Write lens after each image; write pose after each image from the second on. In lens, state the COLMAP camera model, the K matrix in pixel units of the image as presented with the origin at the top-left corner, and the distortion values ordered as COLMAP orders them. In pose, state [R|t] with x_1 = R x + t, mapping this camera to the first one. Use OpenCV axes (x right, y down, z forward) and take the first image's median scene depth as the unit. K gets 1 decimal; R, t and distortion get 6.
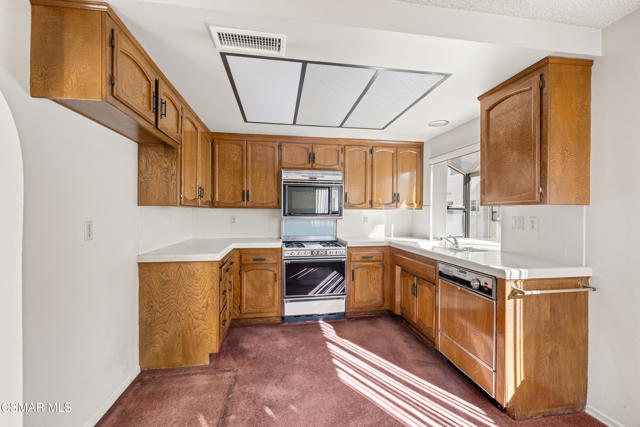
lens RADIAL K [[273.2, 0, 319.2], [0, 273.2, 217.4], [0, 0, 1]] dist [0.000633, 0.000191]
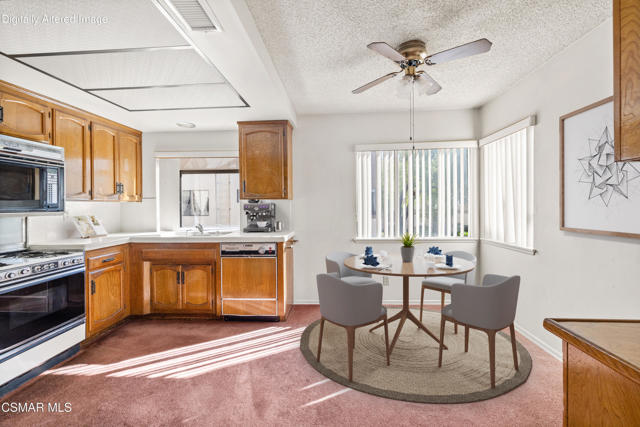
lens RADIAL K [[273.2, 0, 321.3], [0, 273.2, 211.6], [0, 0, 1]] dist [0.000633, 0.000191]
pose [[0.191581, -0.030209, 0.981012, -0.501511], [0.027033, 0.999309, 0.025493, -0.002787], [-0.981104, 0.021636, 0.192266, 0.220738]]
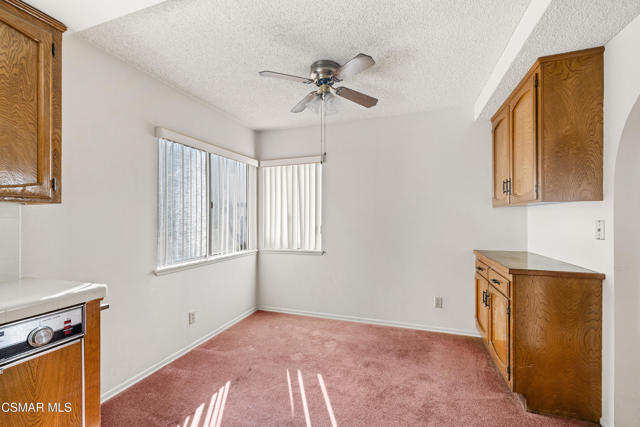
lens RADIAL K [[273.2, 0, 320.0], [0, 273.2, 214.5], [0, 0, 1]] dist [0.000633, 0.000191]
pose [[-0.898471, 0.005169, 0.439002, -0.113318], [0.005493, 0.999985, -0.000532, -0.002682], [-0.438998, 0.001934, -0.898486, 0.737389]]
